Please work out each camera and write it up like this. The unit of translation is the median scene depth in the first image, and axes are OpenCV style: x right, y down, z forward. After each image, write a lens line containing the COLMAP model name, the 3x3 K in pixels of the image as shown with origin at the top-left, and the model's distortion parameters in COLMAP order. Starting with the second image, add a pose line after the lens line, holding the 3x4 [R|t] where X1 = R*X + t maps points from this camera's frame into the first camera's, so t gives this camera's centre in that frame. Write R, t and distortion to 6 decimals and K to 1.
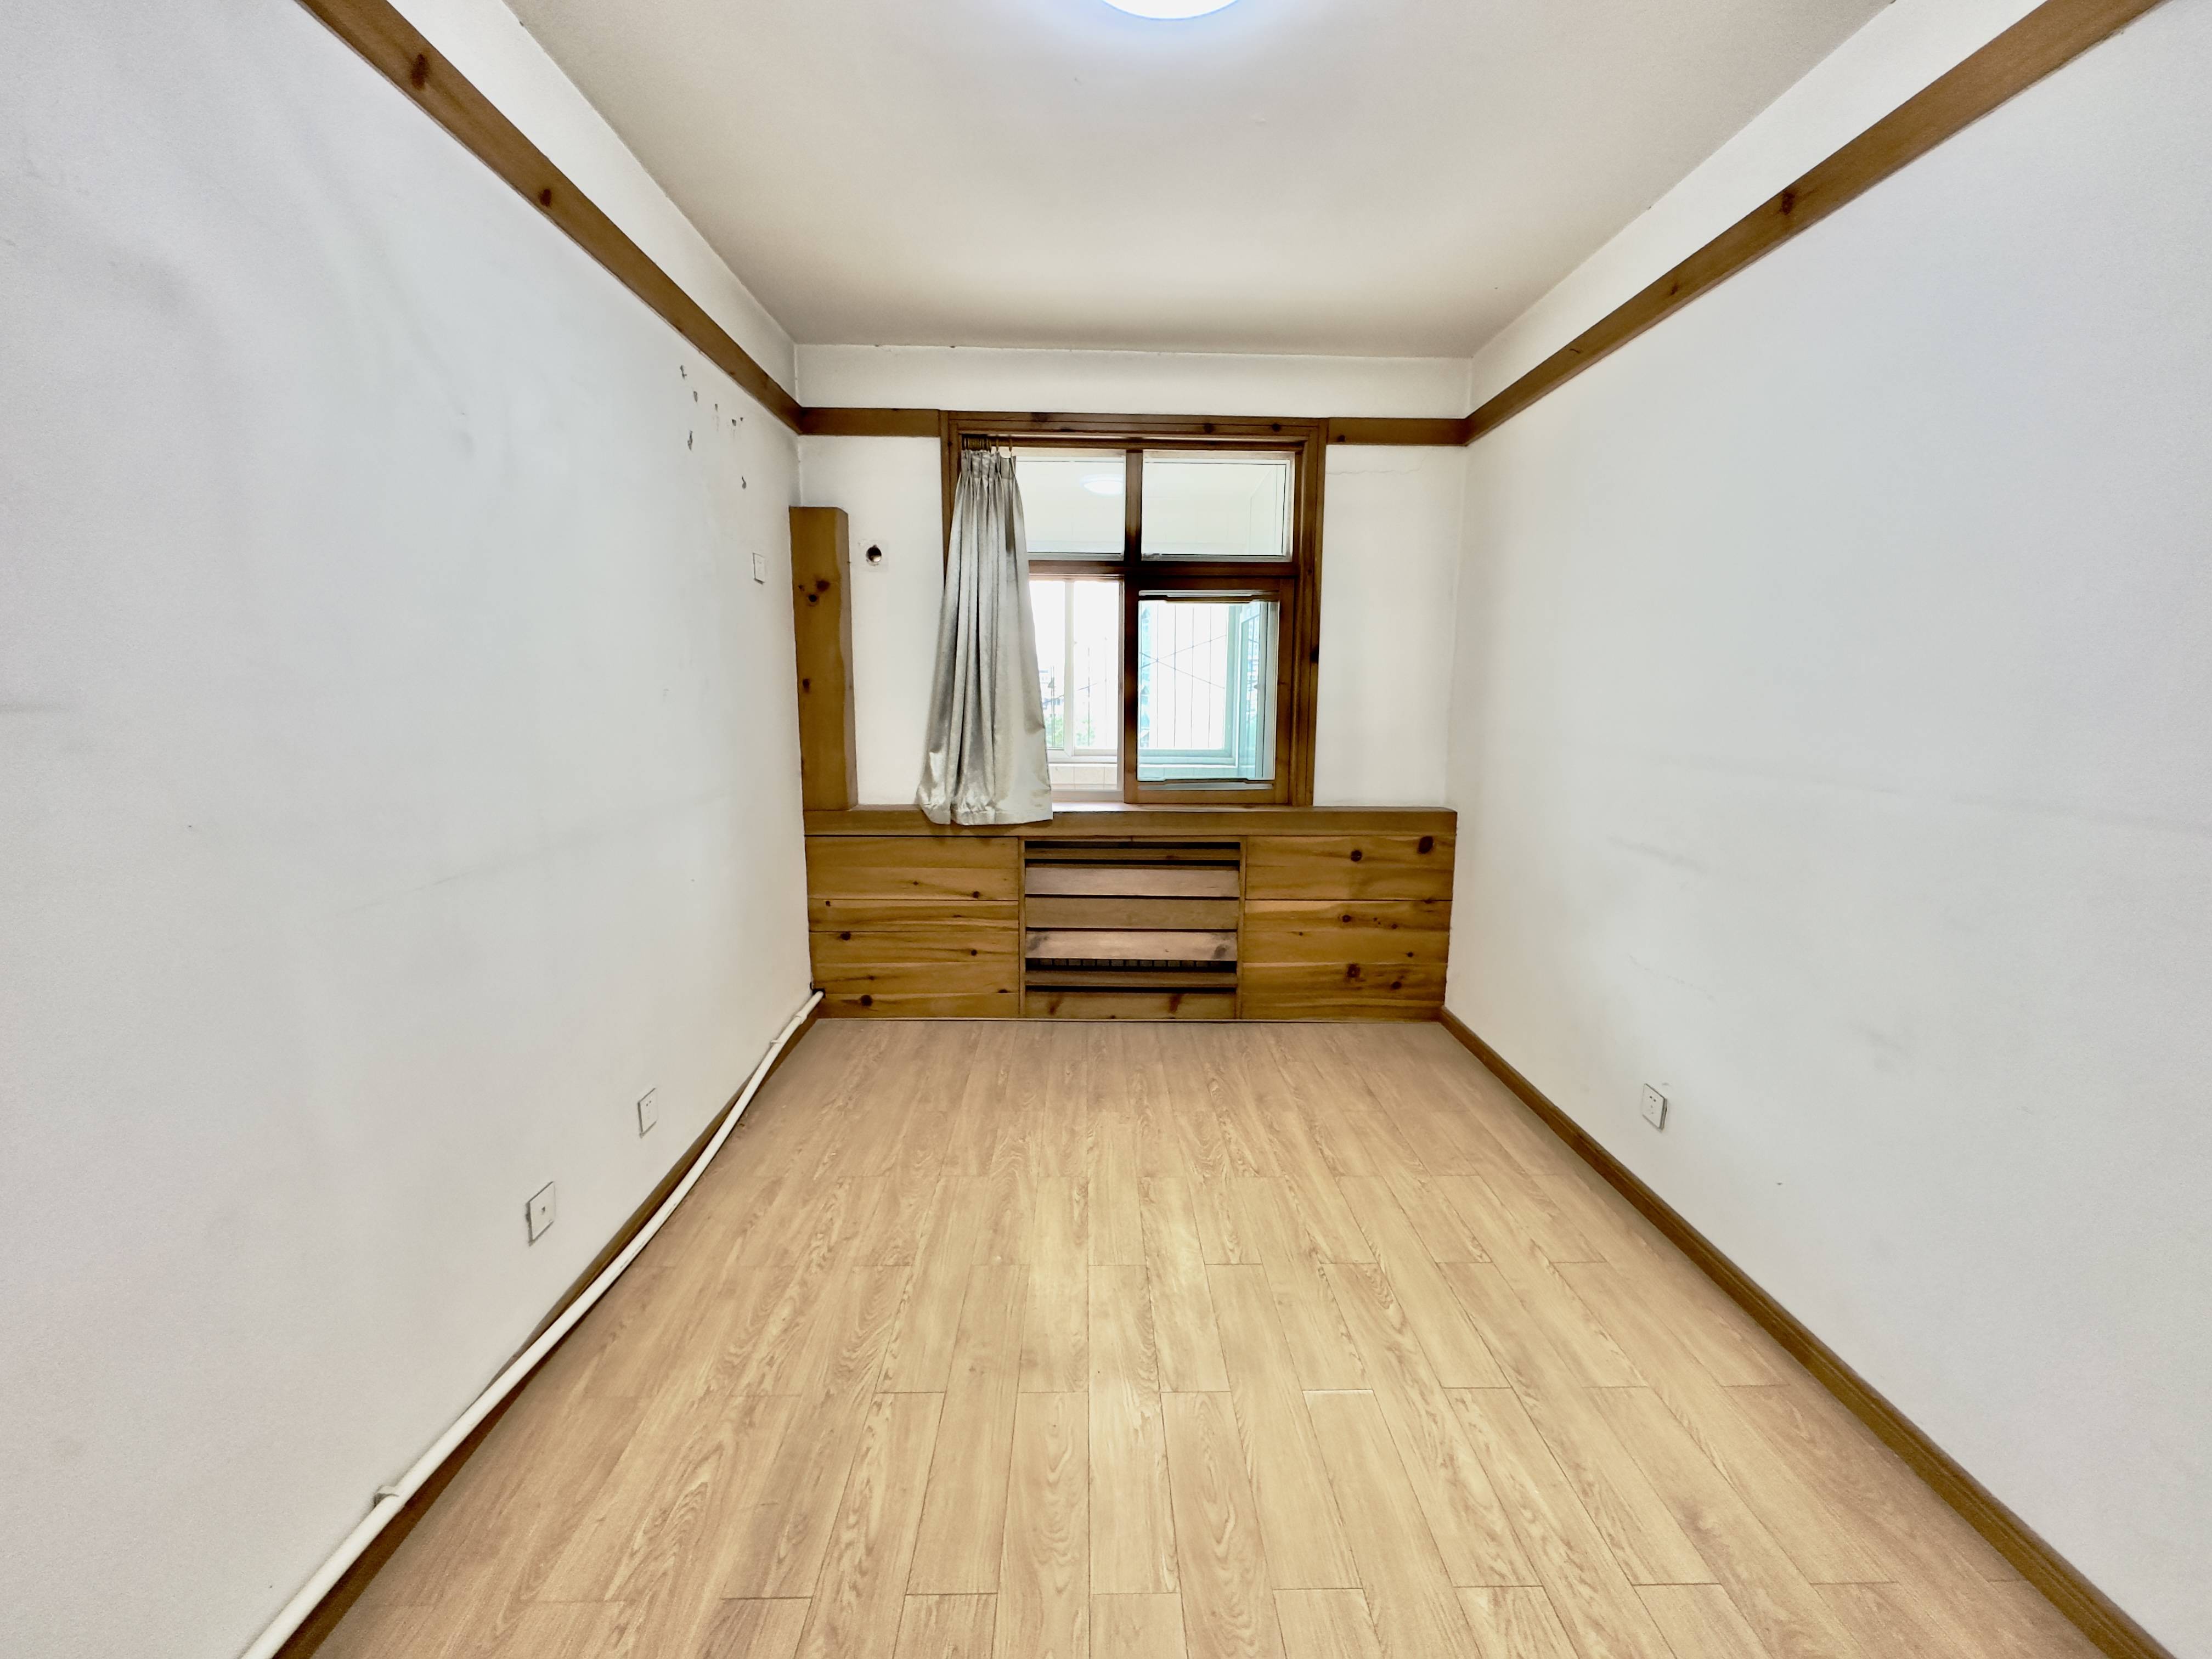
lens RADIAL K [[883.7, 0, 1090.1], [0, 883.7, 822.1], [0, 0, 1]] dist [-0.004198, 0.000973]
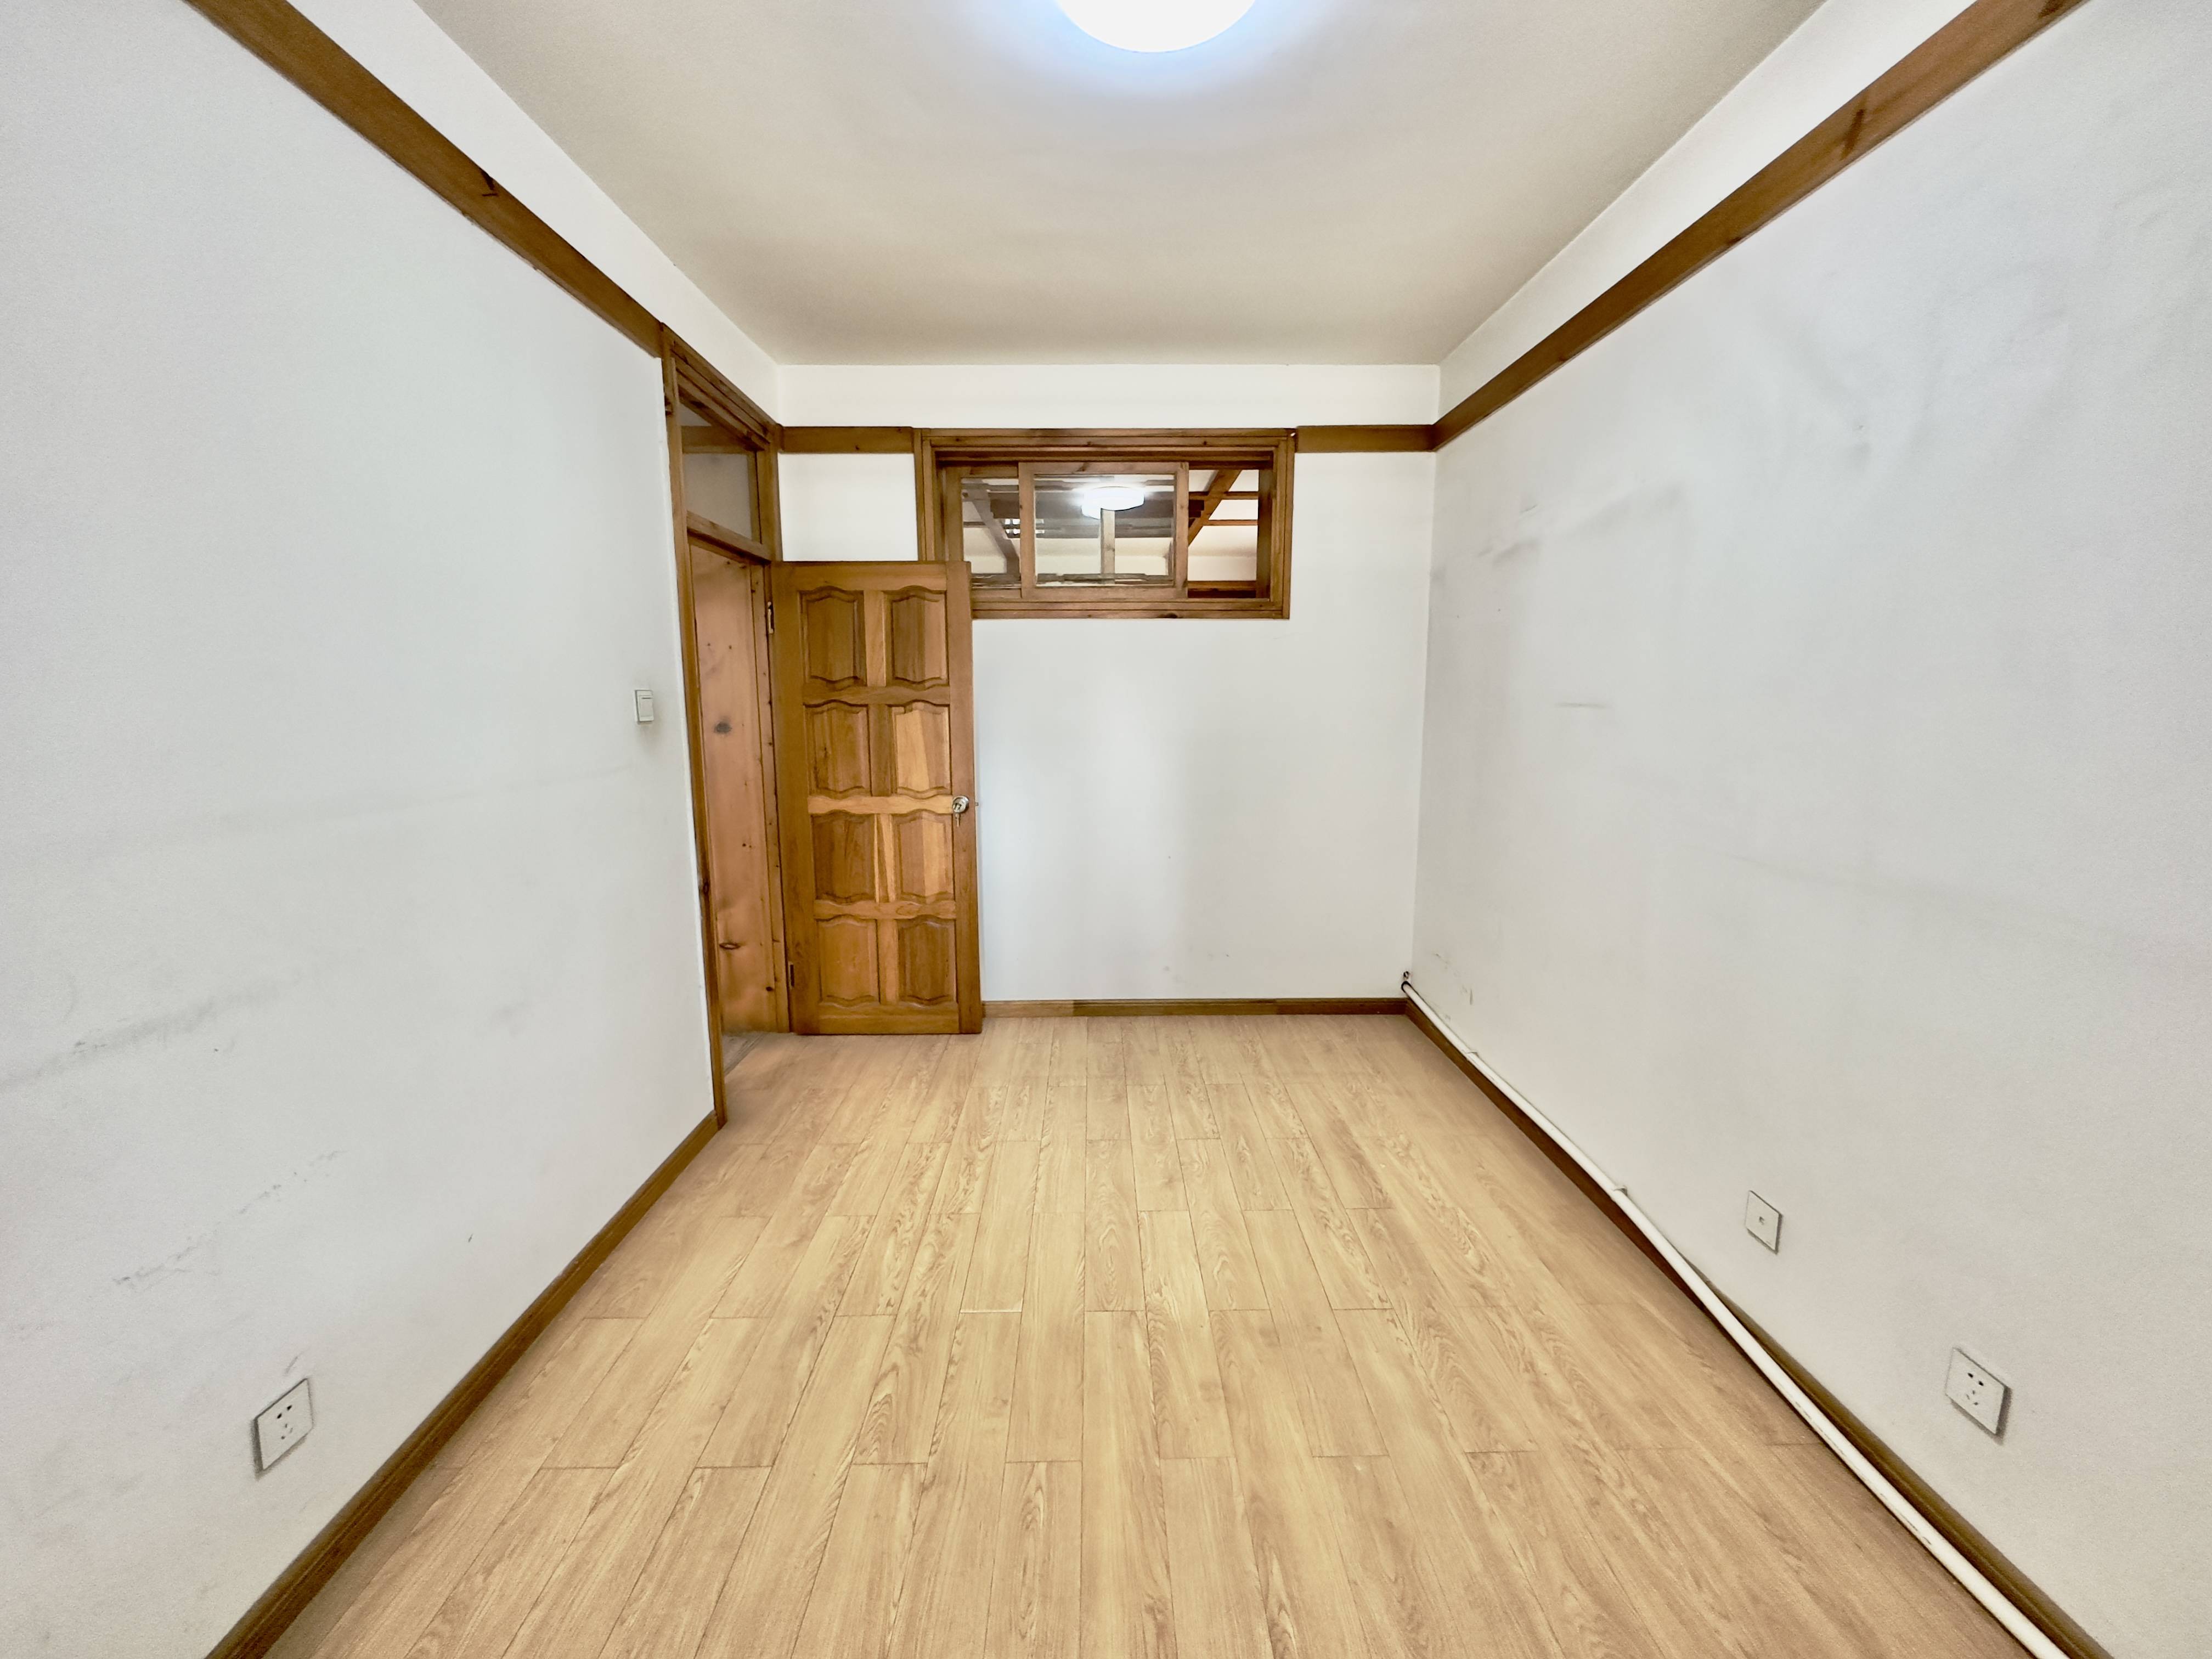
lens RADIAL K [[883.7, 0, 1102.2], [0, 883.7, 823.2], [0, 0, 1]] dist [-0.004198, 0.000973]
pose [[-0.999974, -0.000418, -0.007253, 0.135127], [-0.002502, 0.957060, 0.289878, -0.274979], [0.006820, 0.289888, -0.957036, 1.791432]]
